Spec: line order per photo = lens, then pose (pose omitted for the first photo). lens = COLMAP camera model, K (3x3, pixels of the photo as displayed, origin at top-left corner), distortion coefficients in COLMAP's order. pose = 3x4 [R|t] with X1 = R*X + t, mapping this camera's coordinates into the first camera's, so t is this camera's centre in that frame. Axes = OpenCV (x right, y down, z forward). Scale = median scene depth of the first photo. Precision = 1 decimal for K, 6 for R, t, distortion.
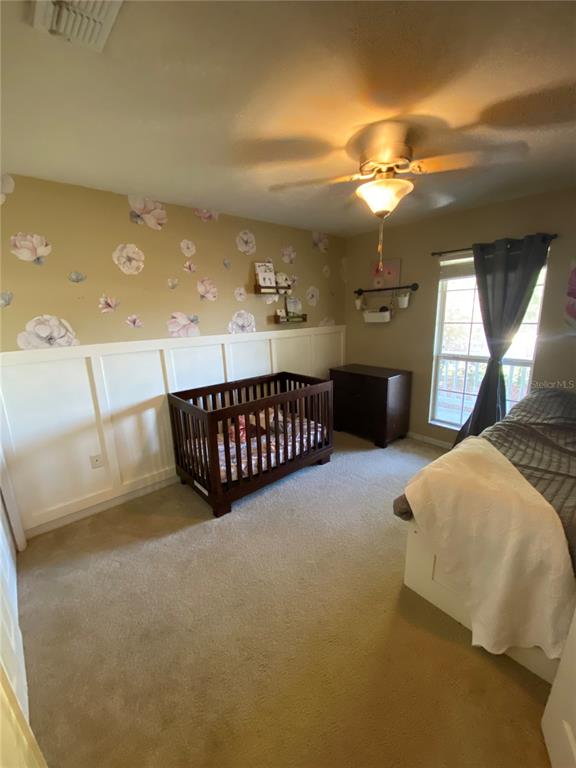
lens RADIAL K [[311.6, 0, 288.4], [0, 311.6, 384.4], [0, 0, 1]] dist [-0.001220, -0.001432]
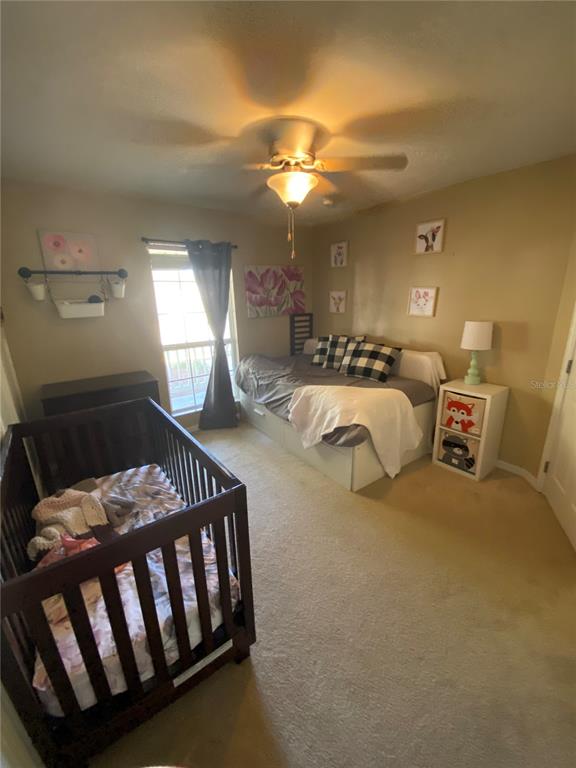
lens RADIAL K [[311.6, 0, 289.2], [0, 311.6, 382.6], [0, 0, 1]] dist [-0.001220, -0.001432]
pose [[0.064060, -0.240590, 0.968511, -0.498660], [0.250222, 0.943374, 0.217795, -0.111693], [-0.966067, 0.228391, 0.120634, 0.568494]]
